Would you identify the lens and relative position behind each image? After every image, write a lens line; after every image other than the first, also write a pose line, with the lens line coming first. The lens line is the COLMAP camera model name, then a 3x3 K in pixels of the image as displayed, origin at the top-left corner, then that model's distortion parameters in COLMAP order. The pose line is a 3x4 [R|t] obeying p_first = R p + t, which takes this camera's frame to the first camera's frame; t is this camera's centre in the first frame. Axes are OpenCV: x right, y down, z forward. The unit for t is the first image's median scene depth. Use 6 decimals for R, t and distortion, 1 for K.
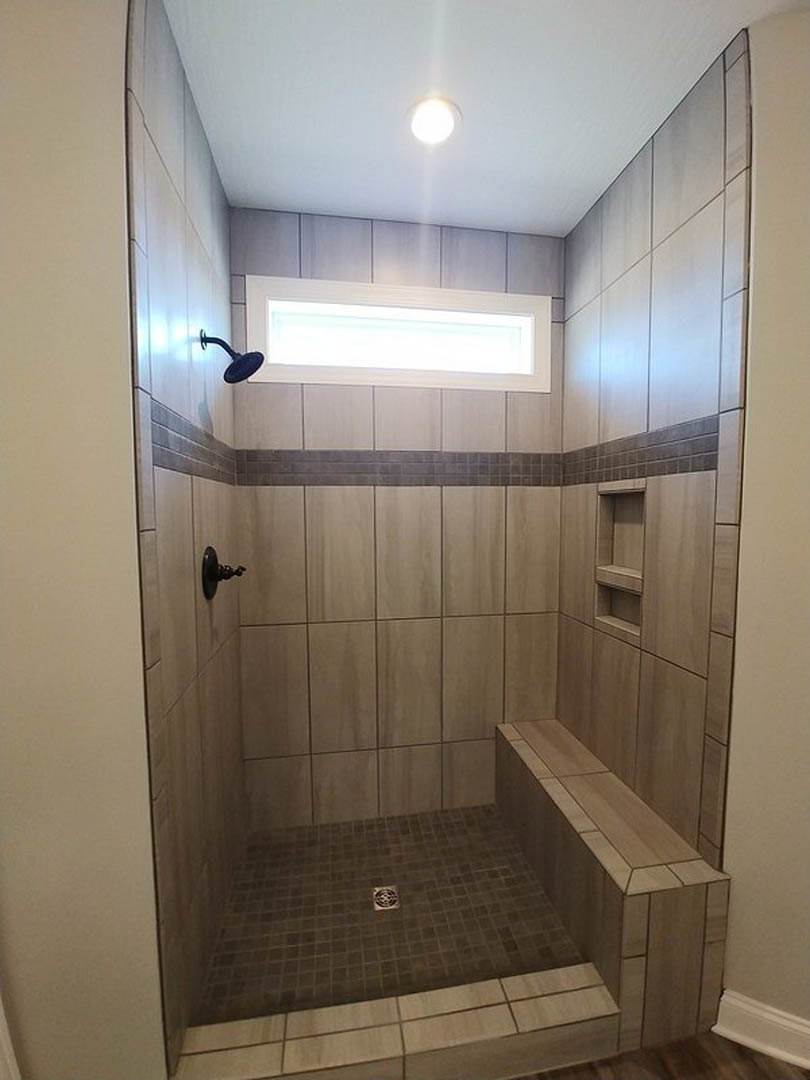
lens RADIAL K [[463.7, 0, 406.8], [0, 463.7, 546.4], [0, 0, 1]] dist [-0.025761, 0.000003]
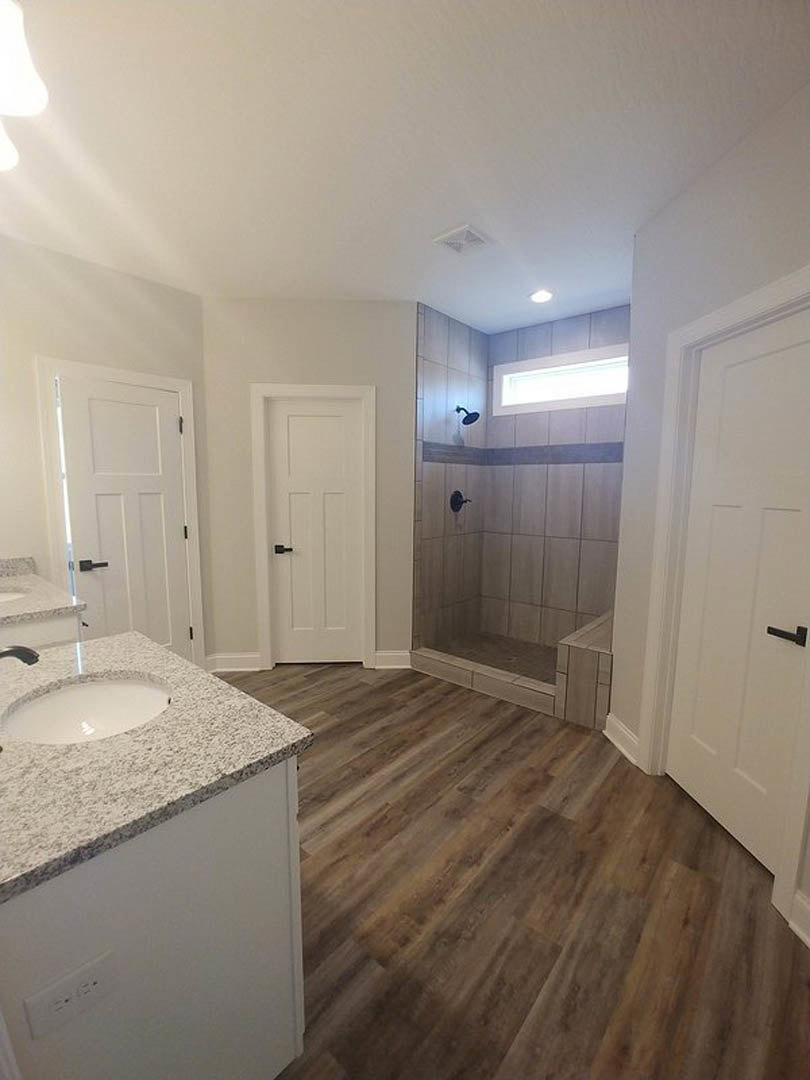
lens RADIAL K [[463.7, 0, 406.8], [0, 463.7, 546.4], [0, 0, 1]] dist [-0.025761, 0.000003]
pose [[0.649593, 0.103941, -0.753144, 1.052611], [-0.064654, 0.994574, 0.081496, 0.089060], [0.757528, -0.004246, 0.652788, -0.686287]]
